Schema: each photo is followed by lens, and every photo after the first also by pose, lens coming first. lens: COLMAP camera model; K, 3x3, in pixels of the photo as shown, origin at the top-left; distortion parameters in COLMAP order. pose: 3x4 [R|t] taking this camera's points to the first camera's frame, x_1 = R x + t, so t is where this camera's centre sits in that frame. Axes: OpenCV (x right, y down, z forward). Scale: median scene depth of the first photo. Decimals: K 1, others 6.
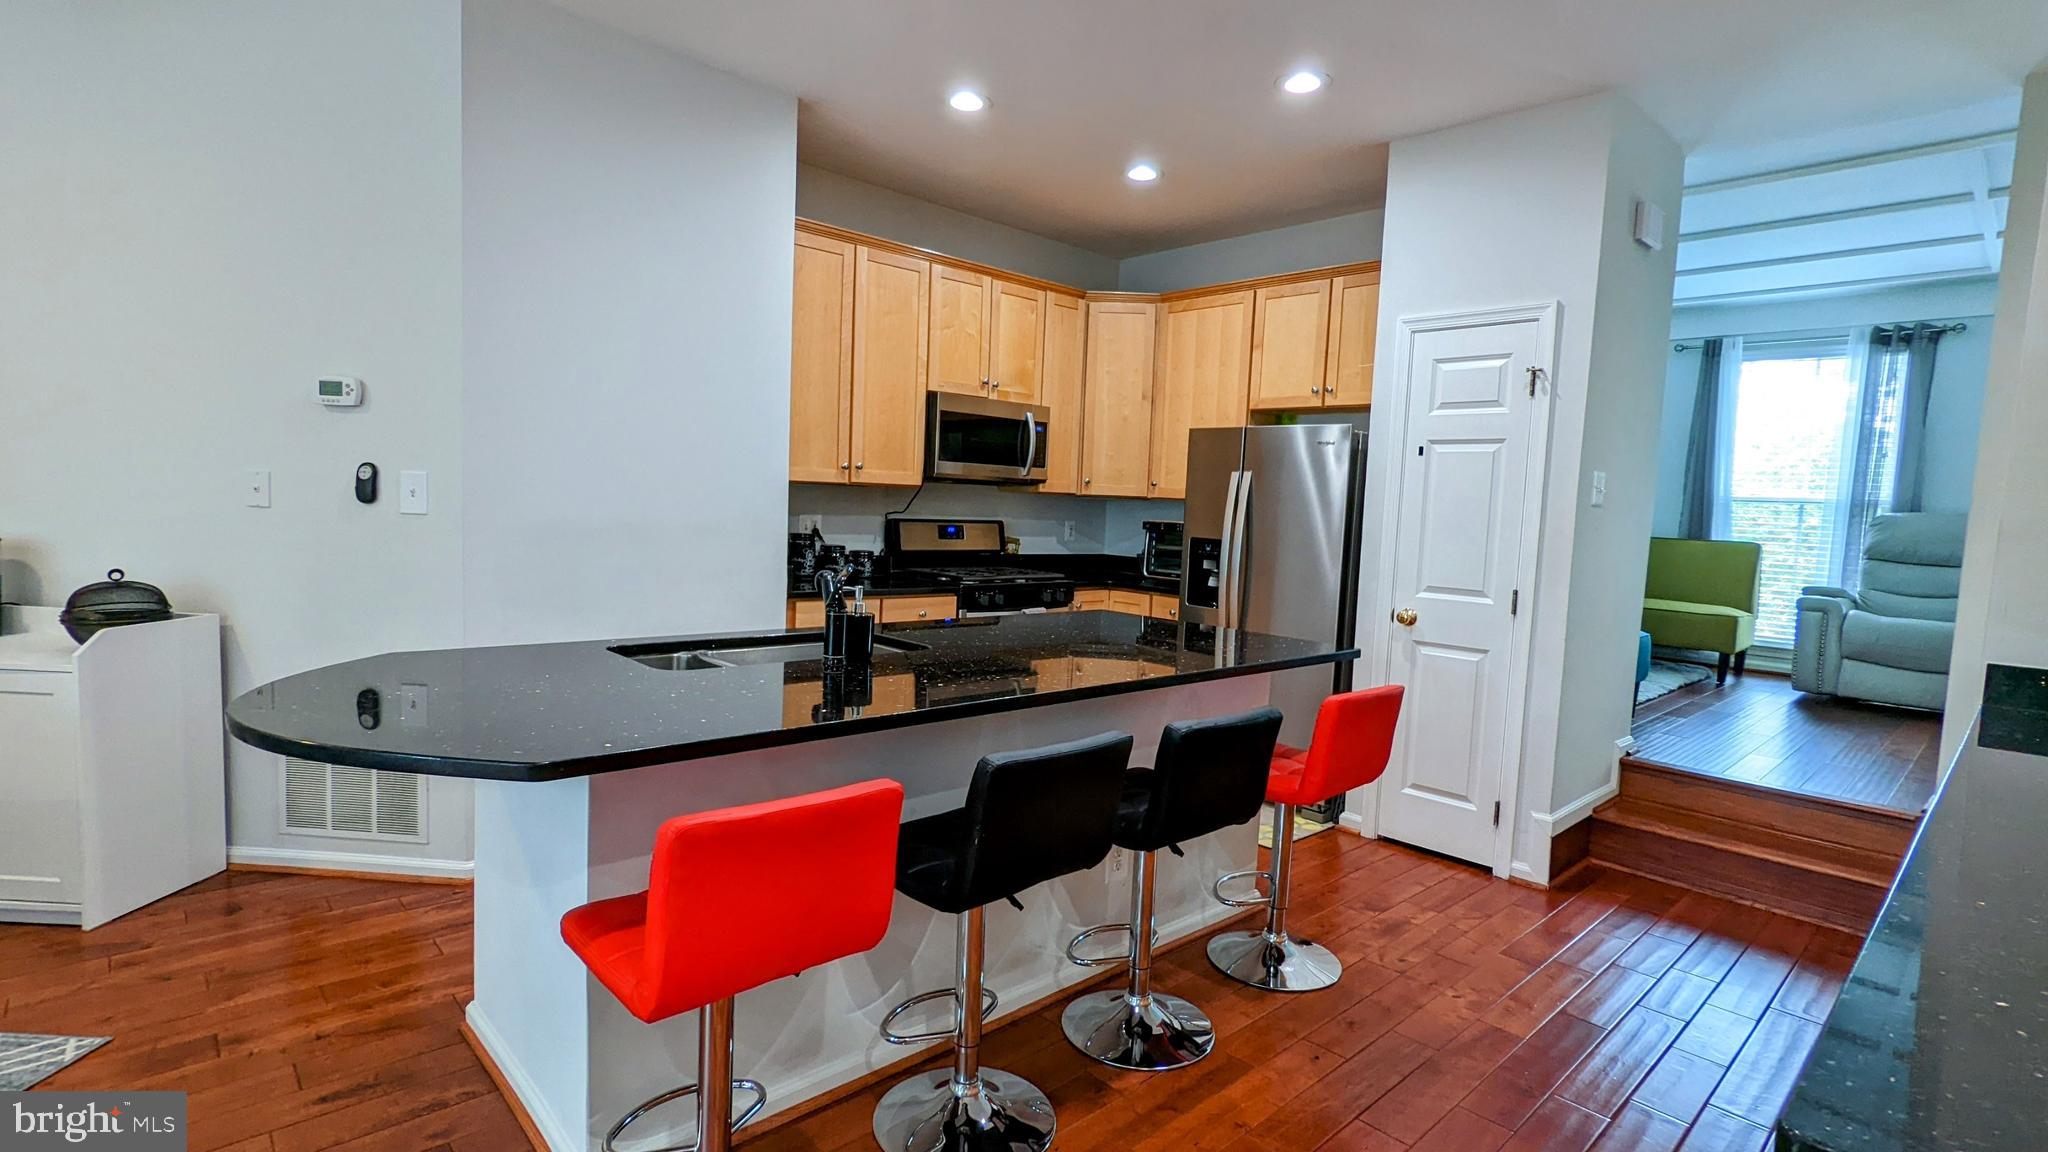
lens RADIAL K [[965.3, 0, 1024.0], [0, 965.3, 576.0], [0, 0, 1]] dist [0.000478, -0.000231]
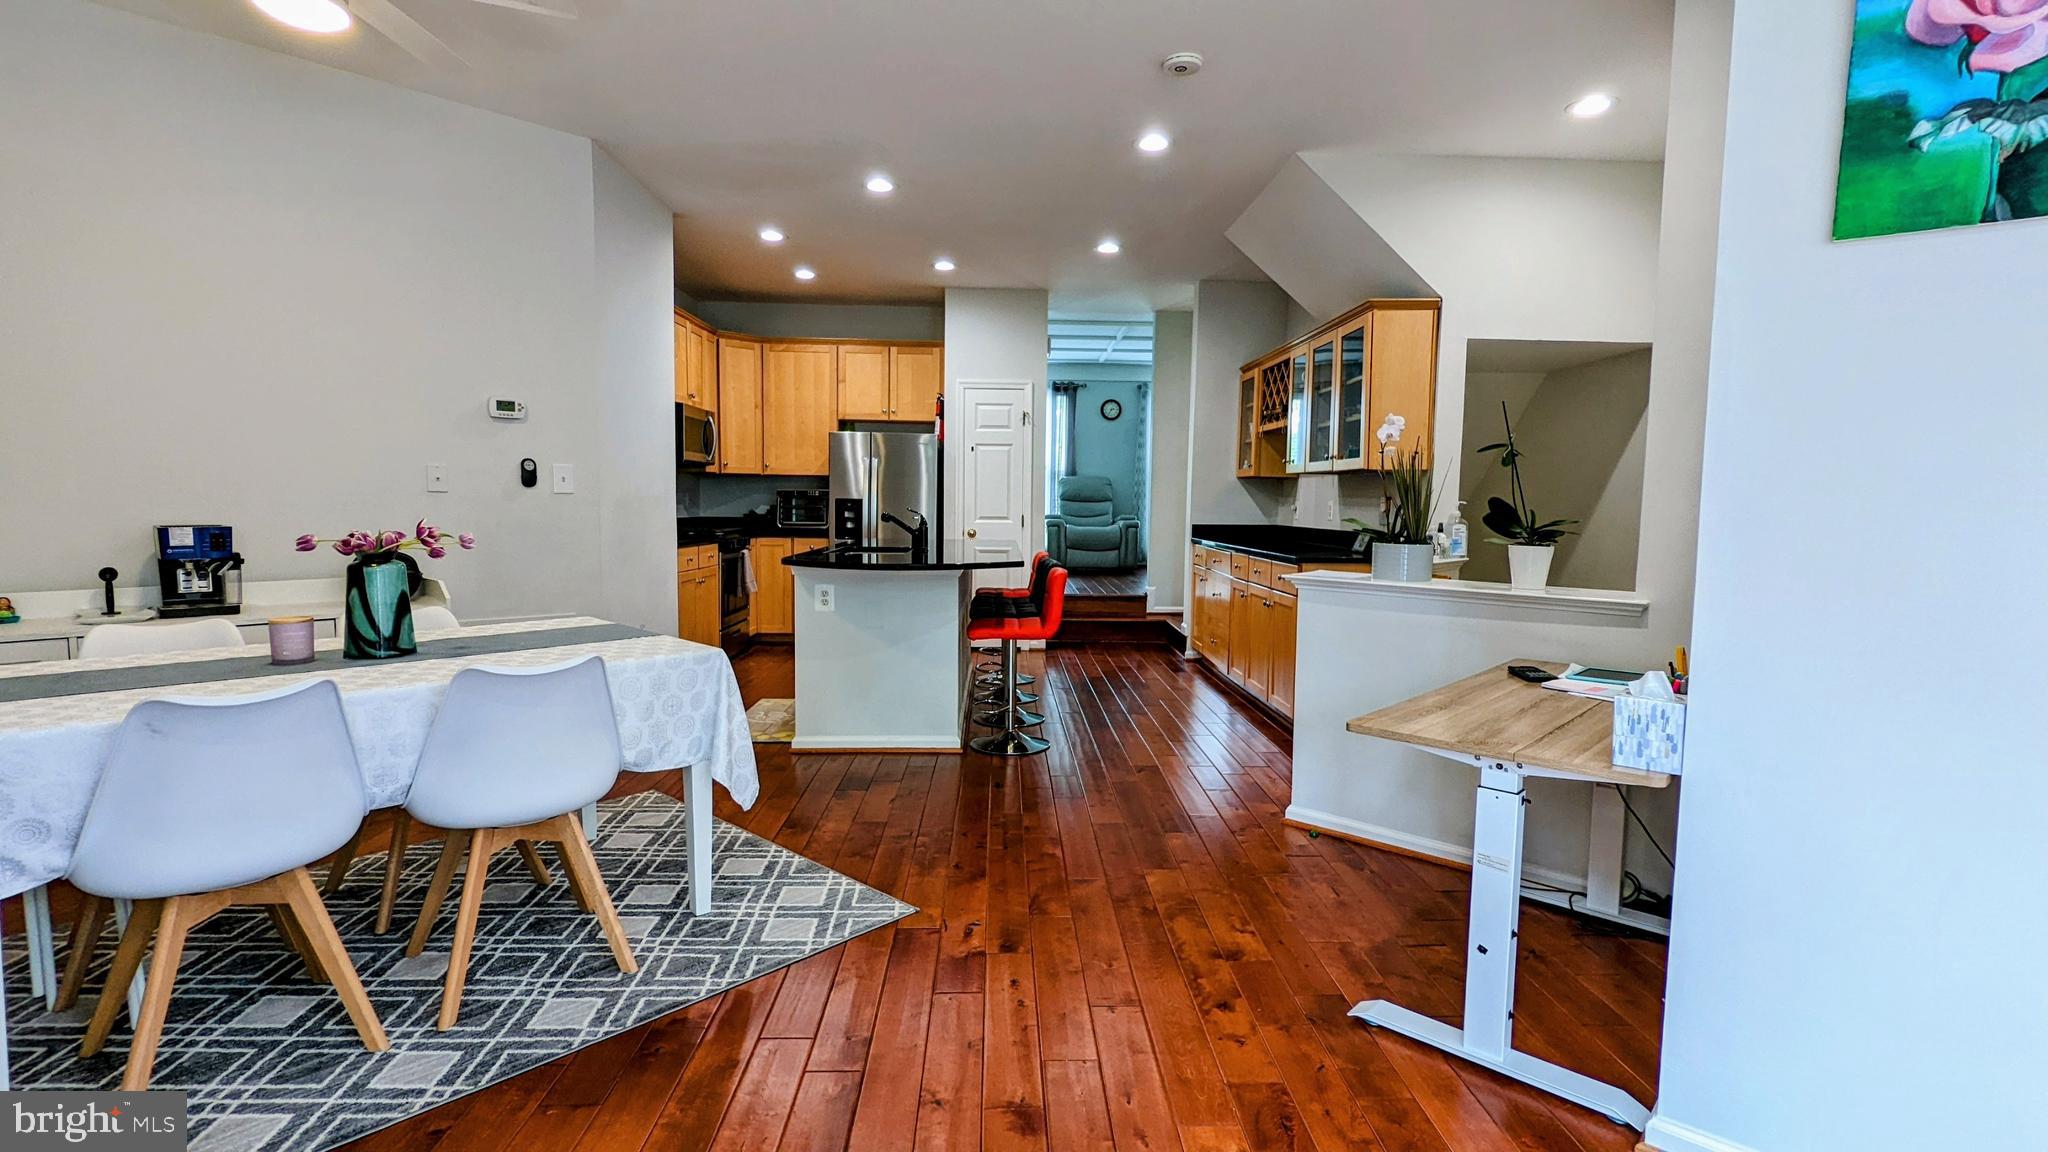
lens RADIAL K [[965.3, 0, 1024.0], [0, 965.3, 576.0], [0, 0, 1]] dist [0.000478, -0.000231]
pose [[0.661440, -0.093472, 0.744151, -0.848407], [0.072237, 0.995530, 0.060840, 0.014428], [-0.746511, 0.013513, 0.665236, -0.328810]]
